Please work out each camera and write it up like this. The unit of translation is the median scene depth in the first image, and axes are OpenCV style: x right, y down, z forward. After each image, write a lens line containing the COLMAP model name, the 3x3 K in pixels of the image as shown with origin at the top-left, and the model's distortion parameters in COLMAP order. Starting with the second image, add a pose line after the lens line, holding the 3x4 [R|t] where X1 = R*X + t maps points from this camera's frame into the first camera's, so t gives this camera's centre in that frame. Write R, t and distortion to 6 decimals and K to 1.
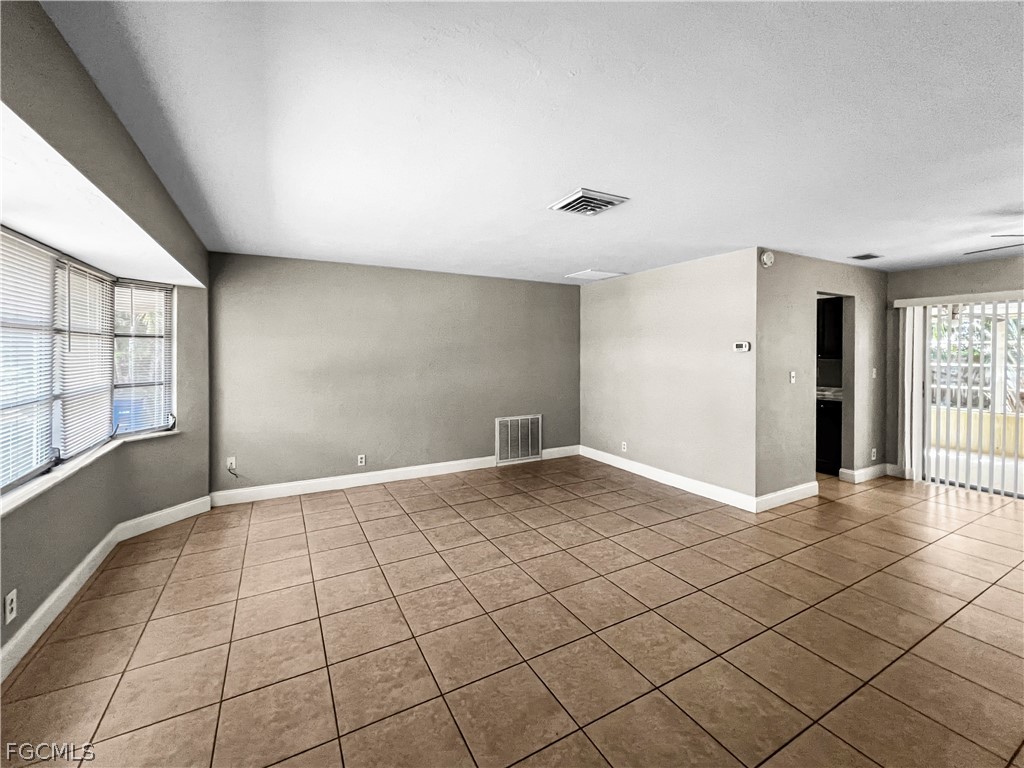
lens RADIAL K [[421.5, 0, 499.9], [0, 421.5, 353.6], [0, 0, 1]] dist [0.004714, -0.000101]
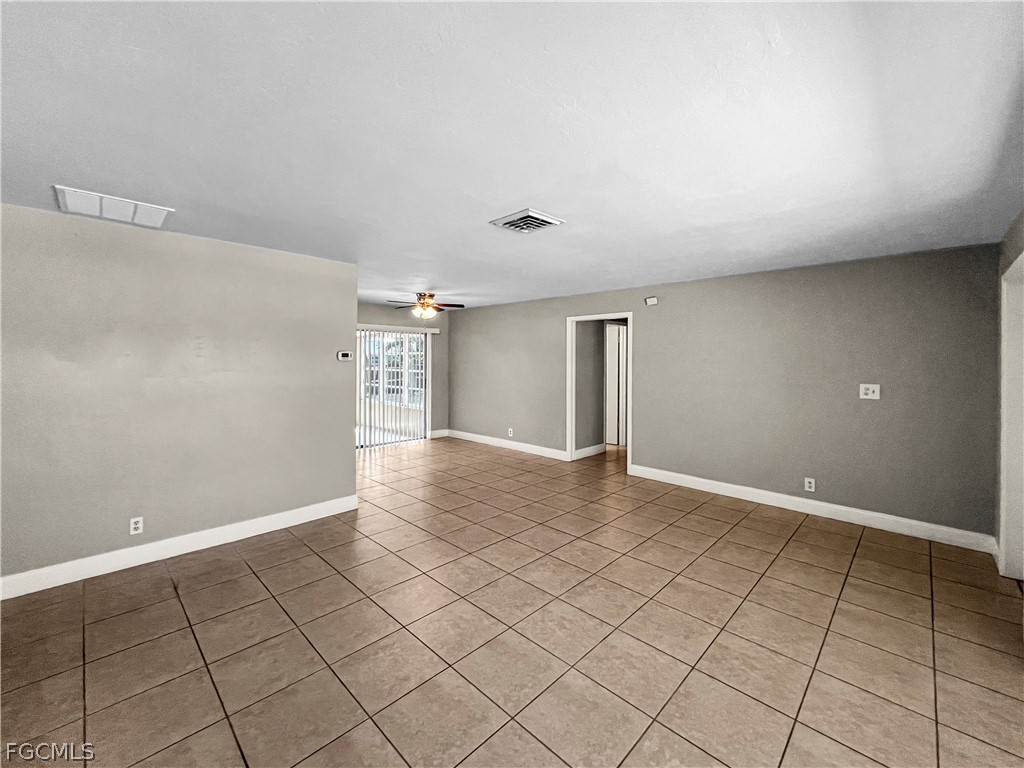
lens RADIAL K [[421.5, 0, 506.6], [0, 421.5, 382.9], [0, 0, 1]] dist [0.004714, -0.000101]
pose [[-0.296333, -0.052673, 0.953631, -0.733178], [-0.004756, 0.998547, 0.053676, -0.010860], [-0.955073, 0.011371, -0.296153, 1.293081]]
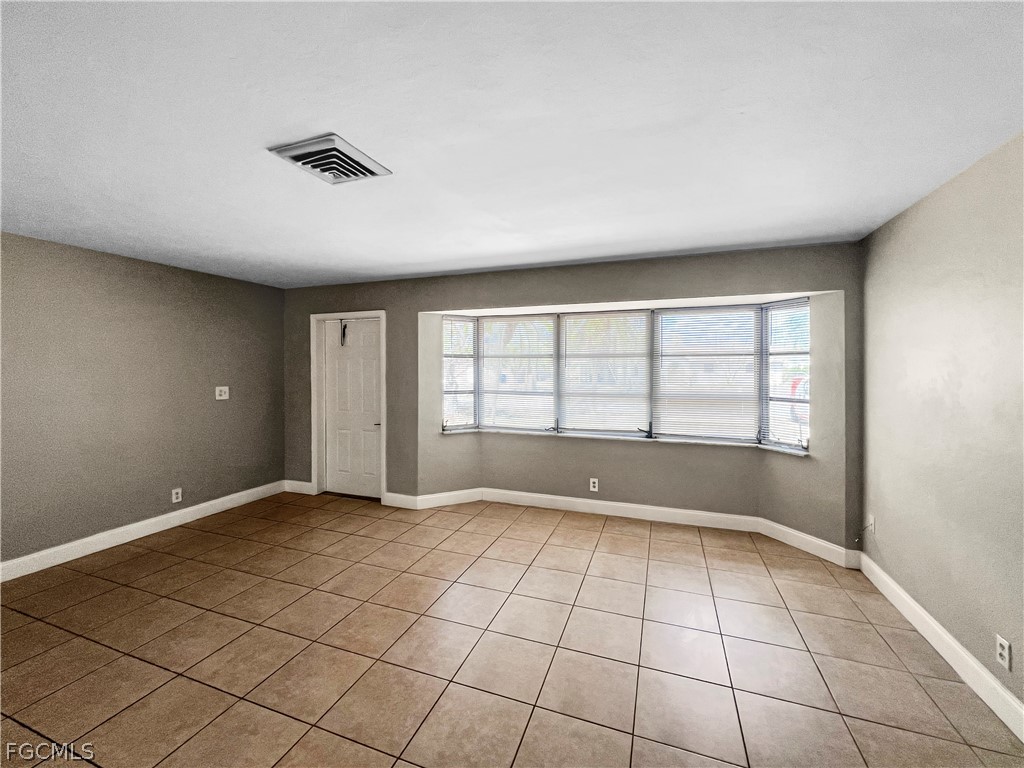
lens RADIAL K [[421.5, 0, 513.7], [0, 421.5, 371.0], [0, 0, 1]] dist [0.004714, -0.000101]
pose [[-0.736670, 0.006272, -0.676223, 0.437792], [0.000219, 0.999959, 0.009036, -0.009872], [0.676252, 0.006509, -0.736642, 1.636433]]
